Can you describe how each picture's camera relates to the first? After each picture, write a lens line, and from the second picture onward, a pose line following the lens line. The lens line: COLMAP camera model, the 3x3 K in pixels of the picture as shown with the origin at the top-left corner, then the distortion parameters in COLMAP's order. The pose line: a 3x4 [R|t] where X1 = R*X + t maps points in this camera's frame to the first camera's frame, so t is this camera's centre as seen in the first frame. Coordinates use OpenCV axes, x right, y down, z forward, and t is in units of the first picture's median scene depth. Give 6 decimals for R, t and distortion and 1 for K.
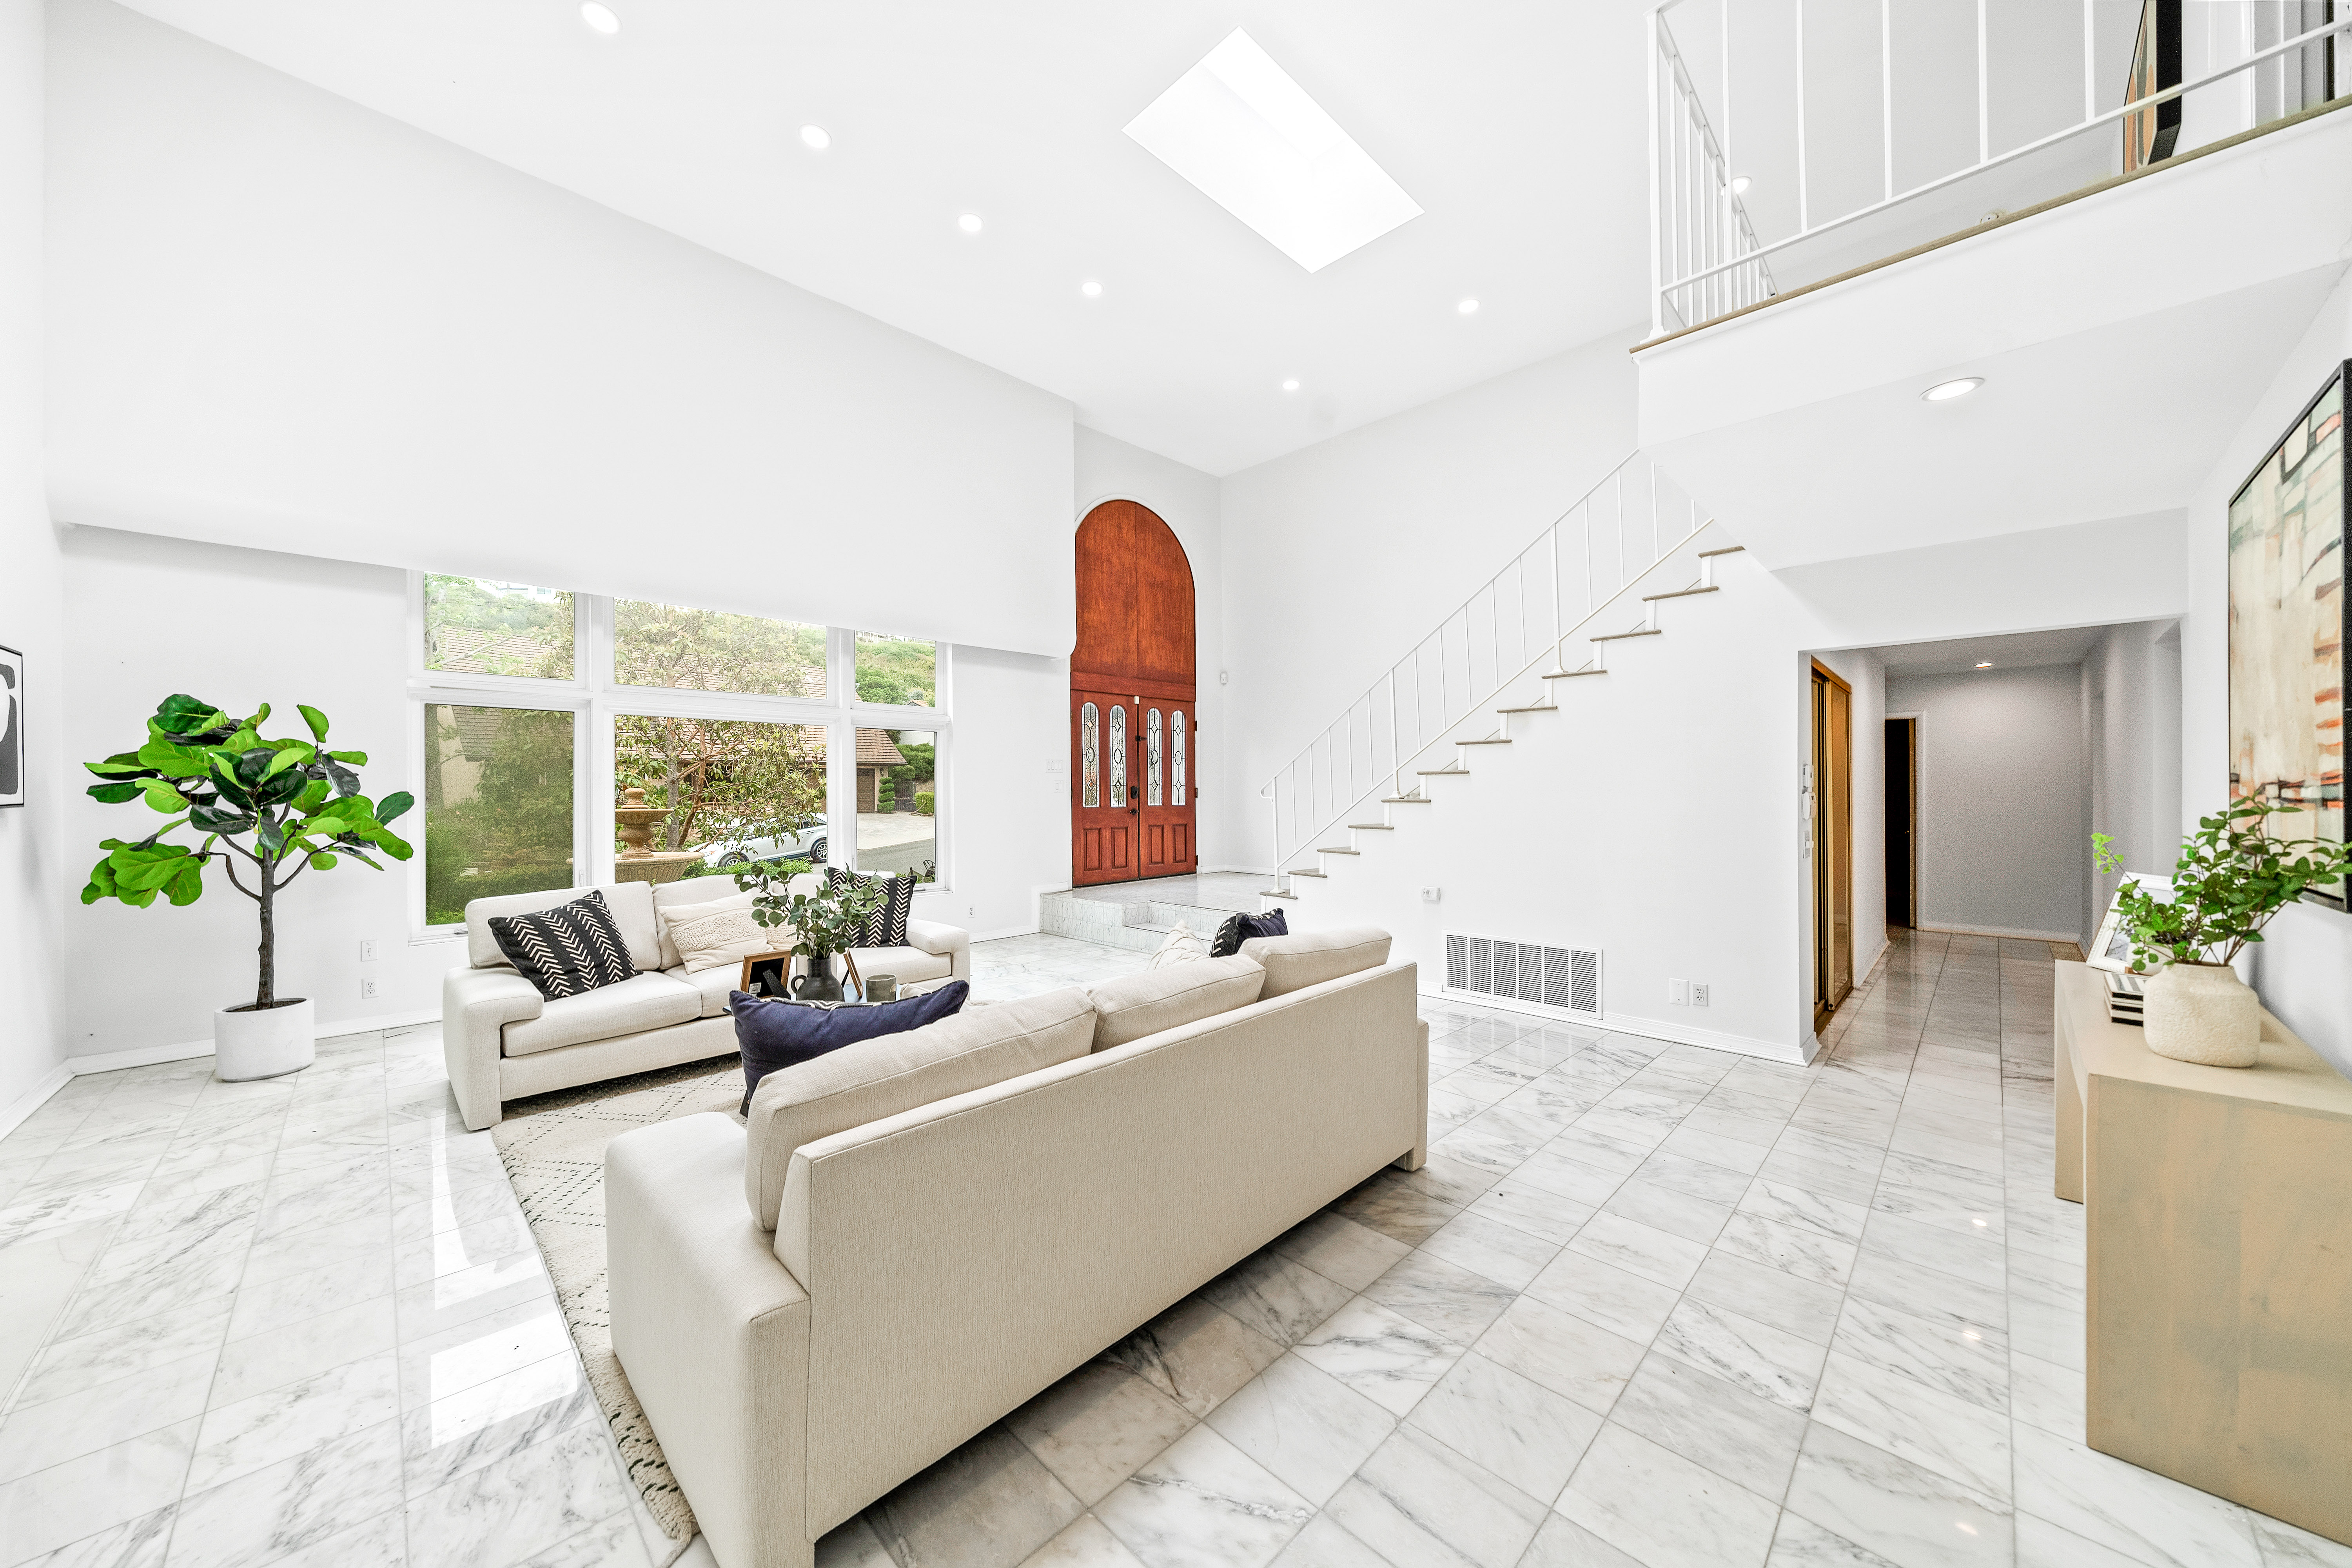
lens RADIAL K [[810.2, 0, 1177.1], [0, 810.2, 794.1], [0, 0, 1]] dist [-0.004539, -0.000036]
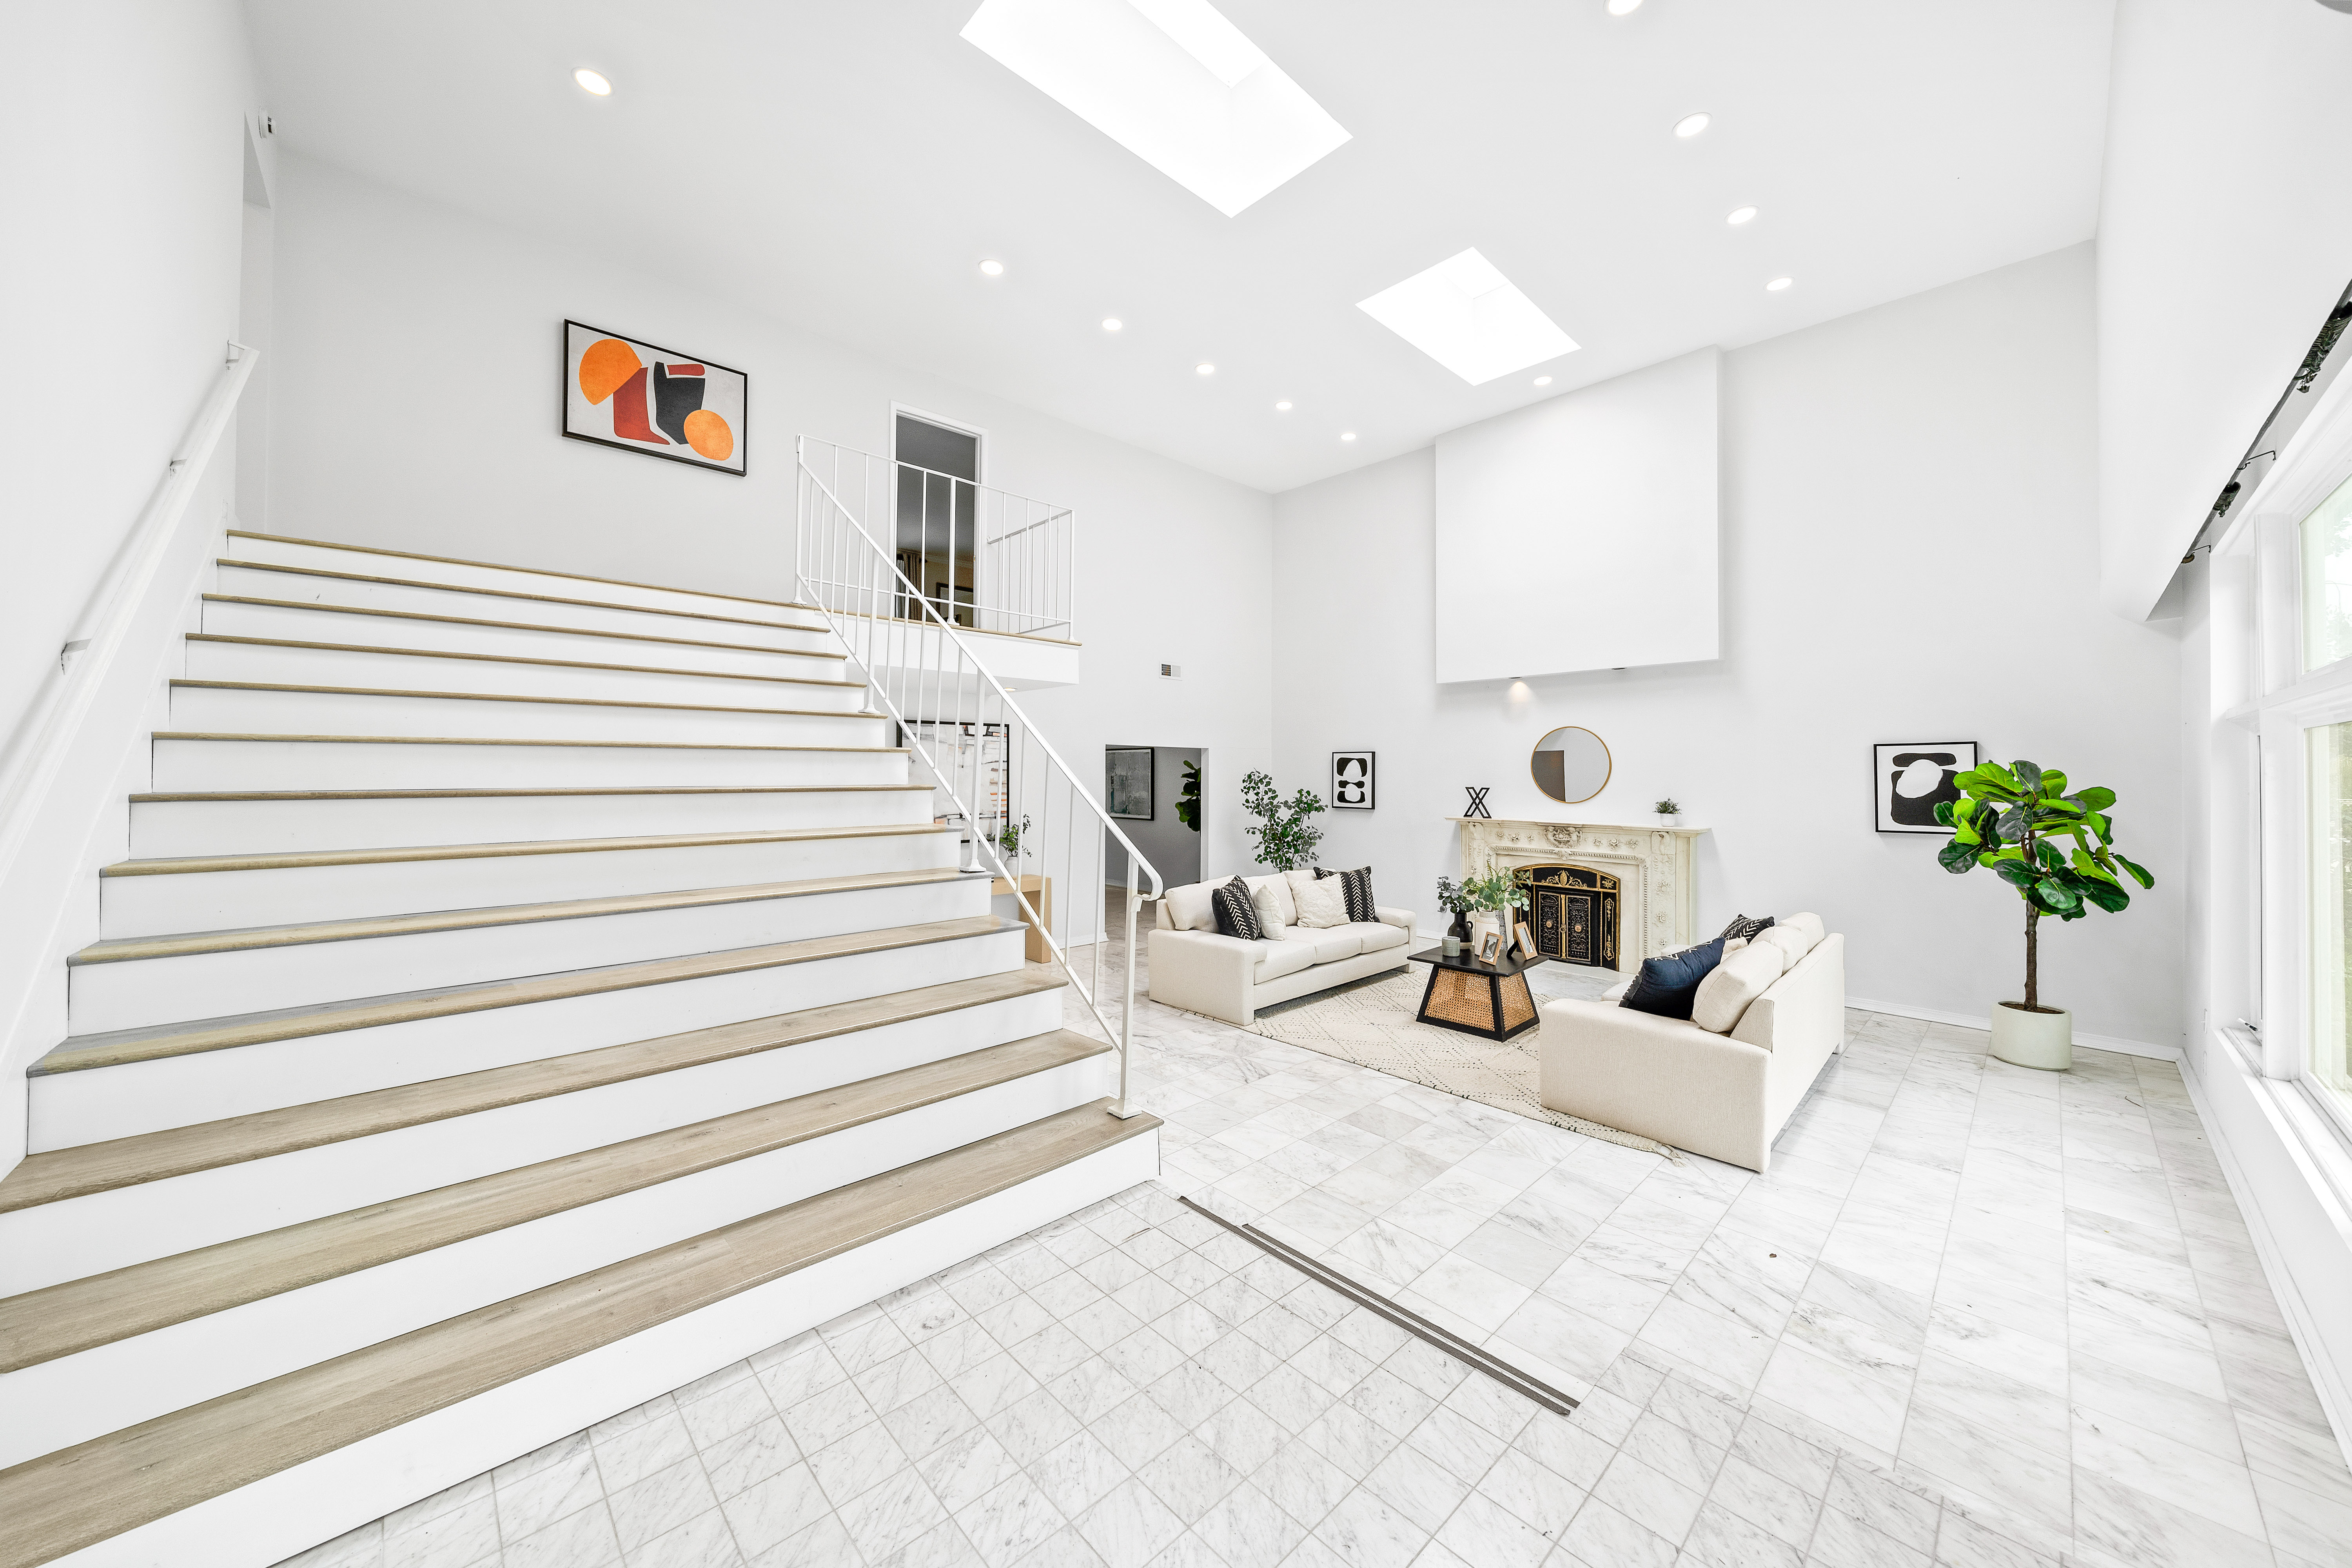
lens RADIAL K [[823.3, 0, 1166.1], [0, 823.3, 768.5], [0, 0, 1]] dist [-0.005055, -0.000103]
pose [[-0.999392, 0.003727, 0.034666, 0.173520], [0.003647, 0.999991, -0.002378, -0.131729], [-0.034674, -0.002250, -0.999396, 2.940874]]
